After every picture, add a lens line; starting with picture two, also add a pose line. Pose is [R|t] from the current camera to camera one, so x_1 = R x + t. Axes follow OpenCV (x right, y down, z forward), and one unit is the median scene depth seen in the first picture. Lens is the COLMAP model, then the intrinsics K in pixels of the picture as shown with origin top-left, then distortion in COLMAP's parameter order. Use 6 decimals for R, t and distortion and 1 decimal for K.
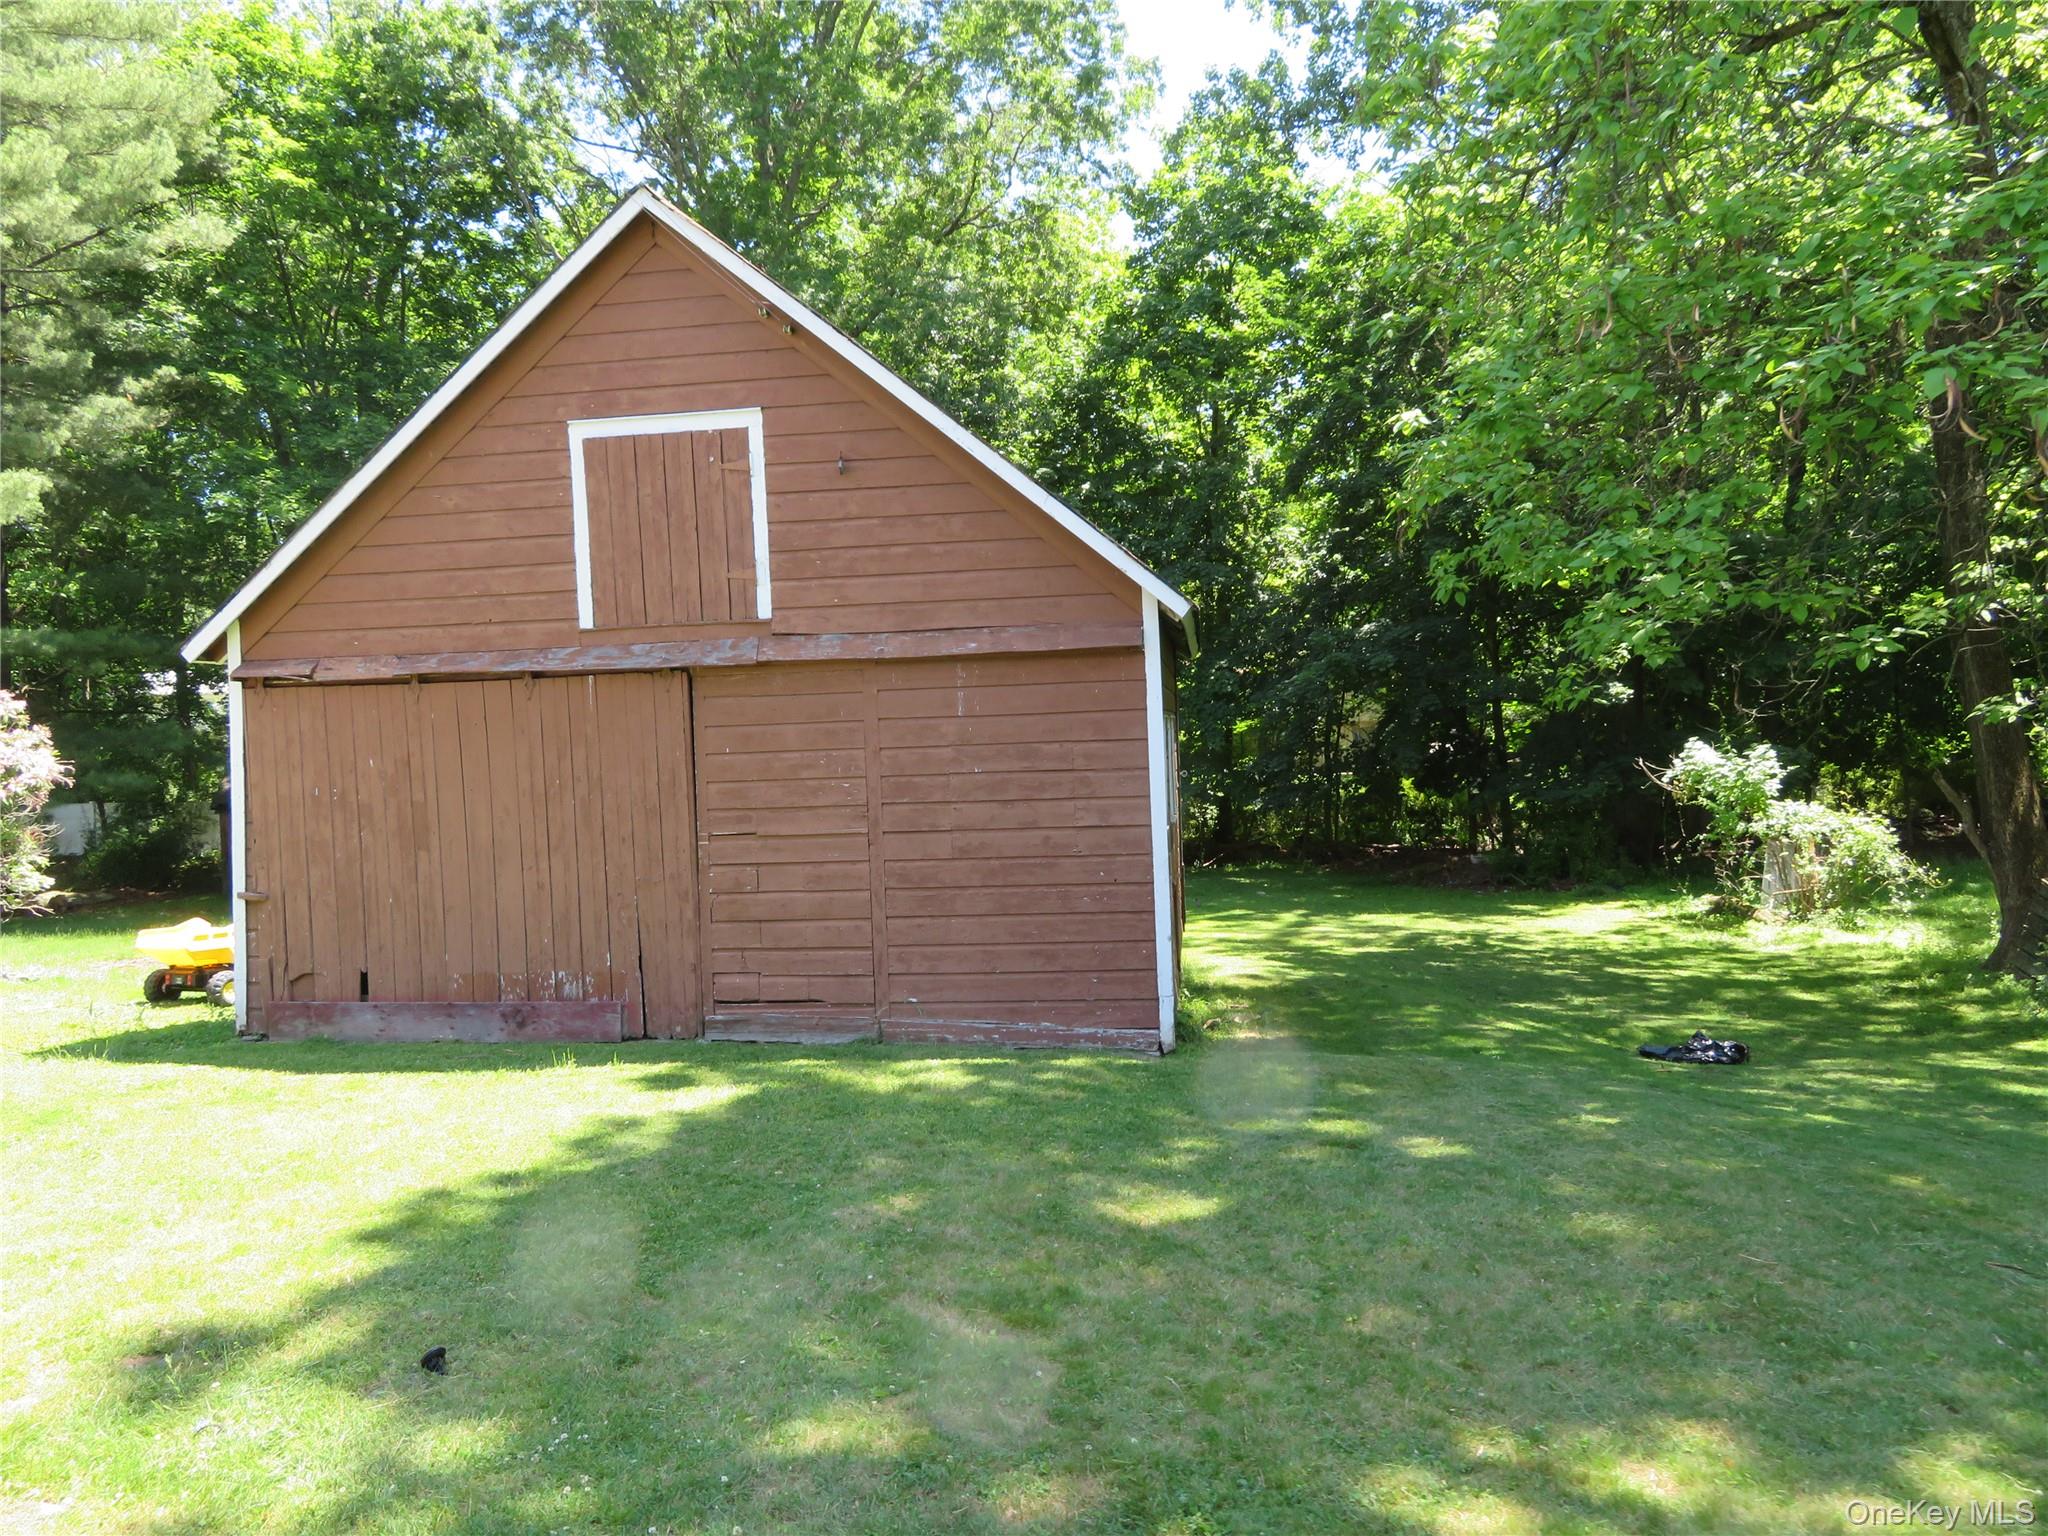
lens RADIAL K [[1469.7, 0, 1023.5], [0, 1469.7, 767.7], [0, 0, 1]] dist [-0.011508, 0.004503]
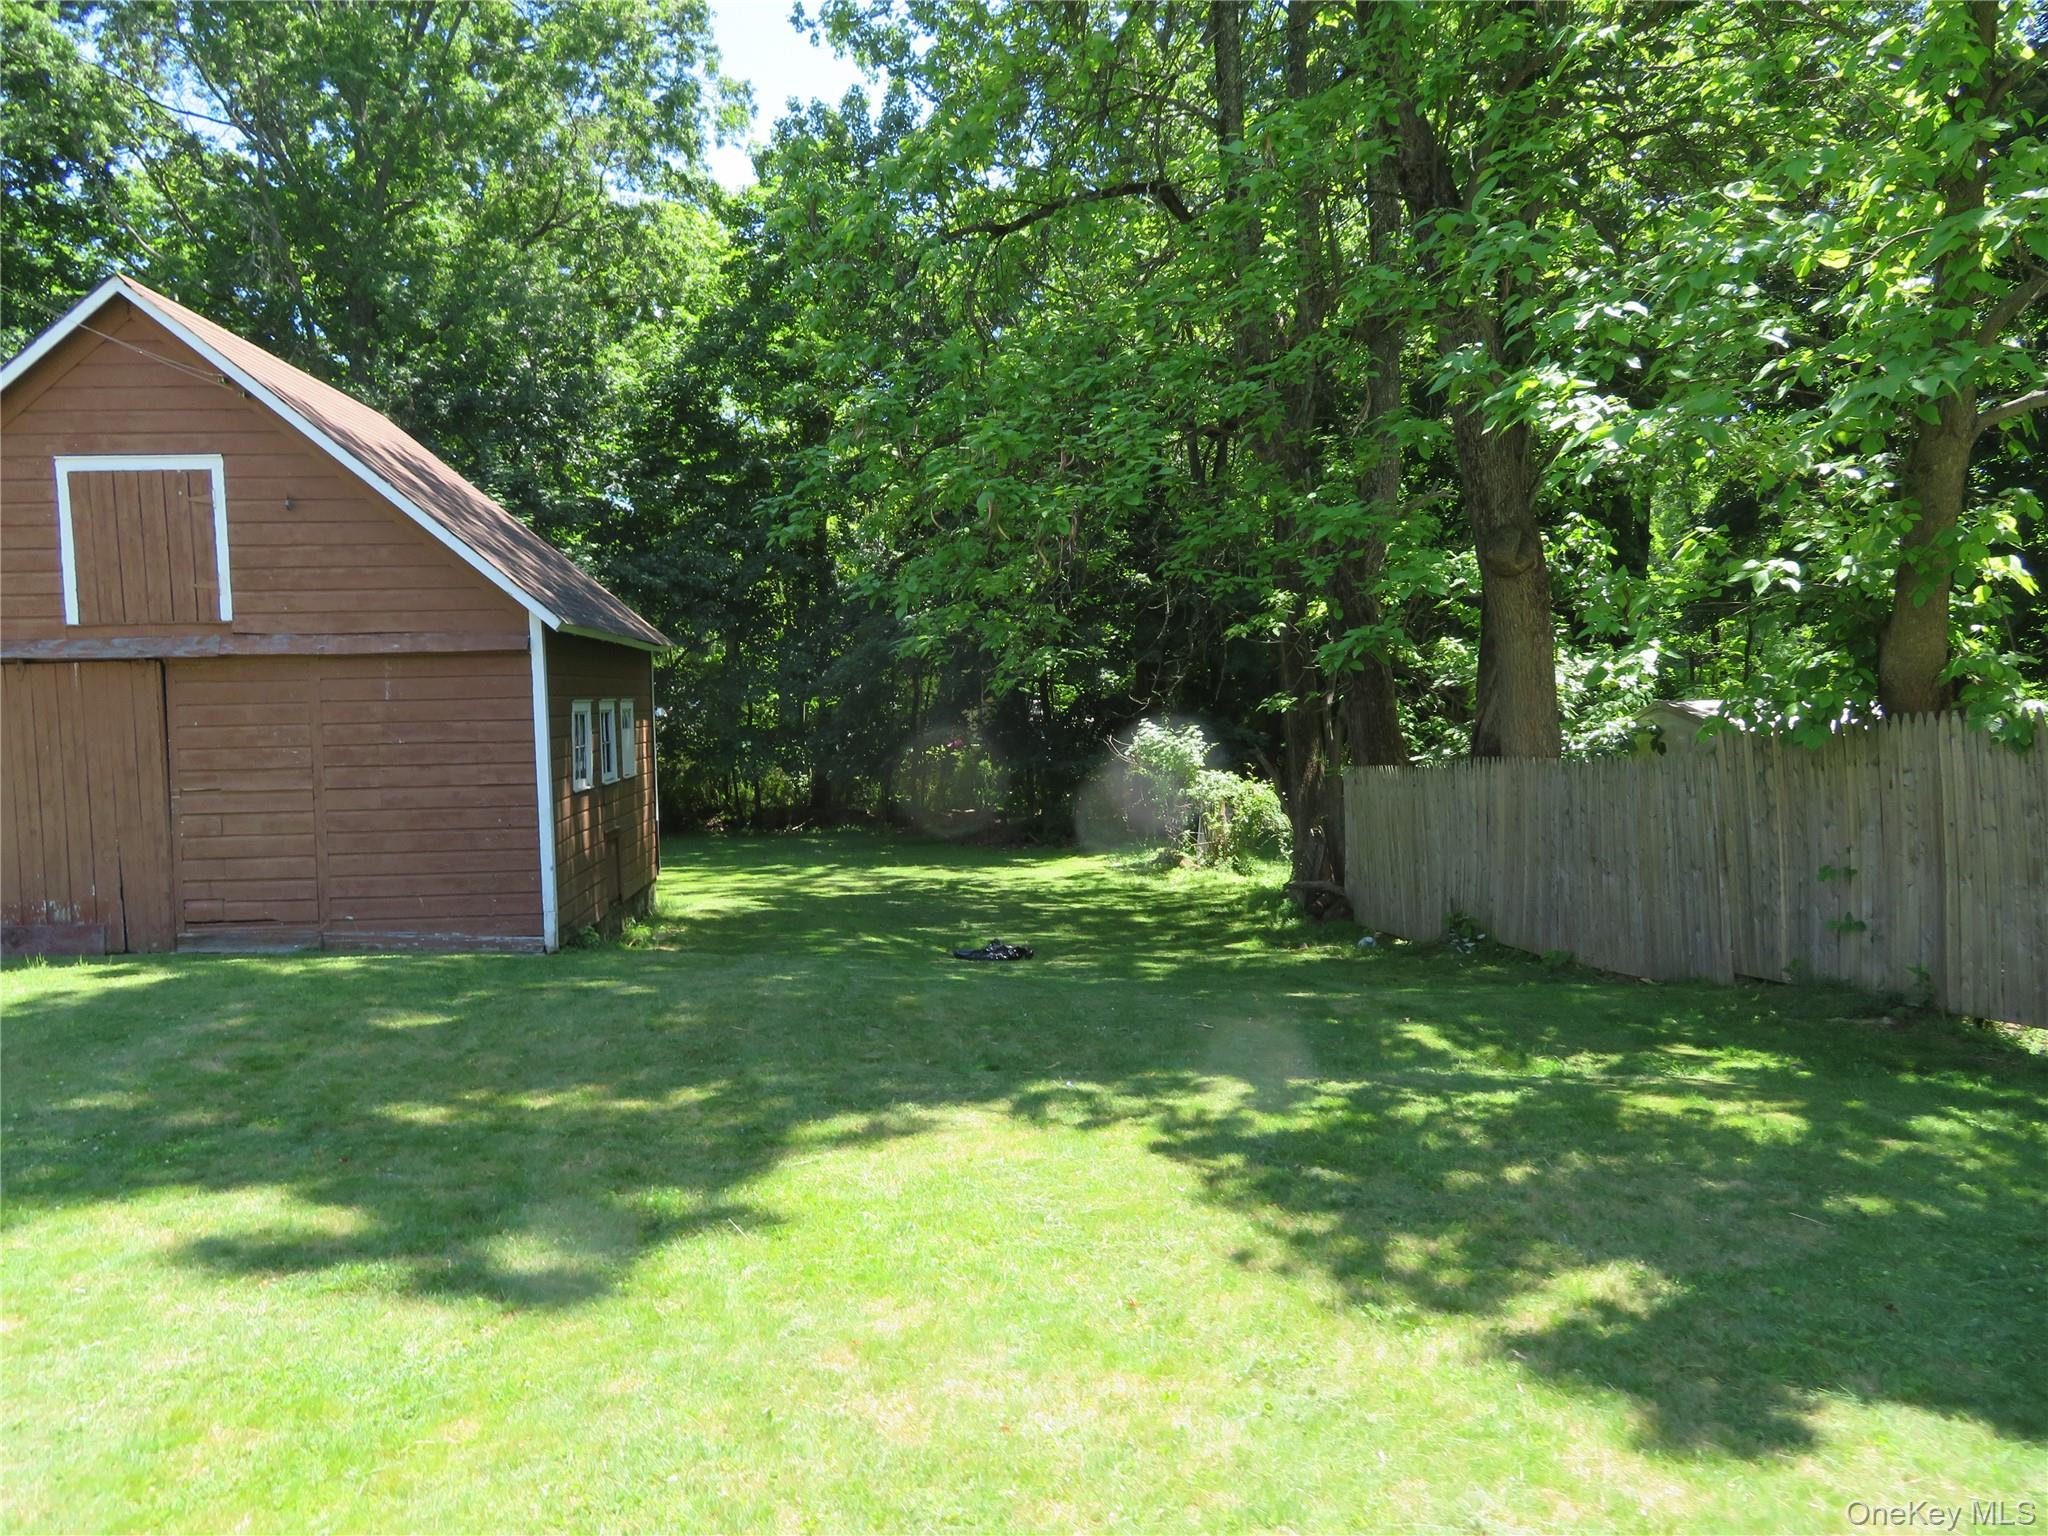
lens RADIAL K [[1469.7, 0, 1026.2], [0, 1469.7, 768.3], [0, 0, 1]] dist [-0.011508, 0.004503]
pose [[0.977301, 0.004670, 0.211804, 0.227493], [-0.008933, 0.999776, 0.019175, -0.004296], [-0.211667, -0.020632, 0.977124, -0.379860]]
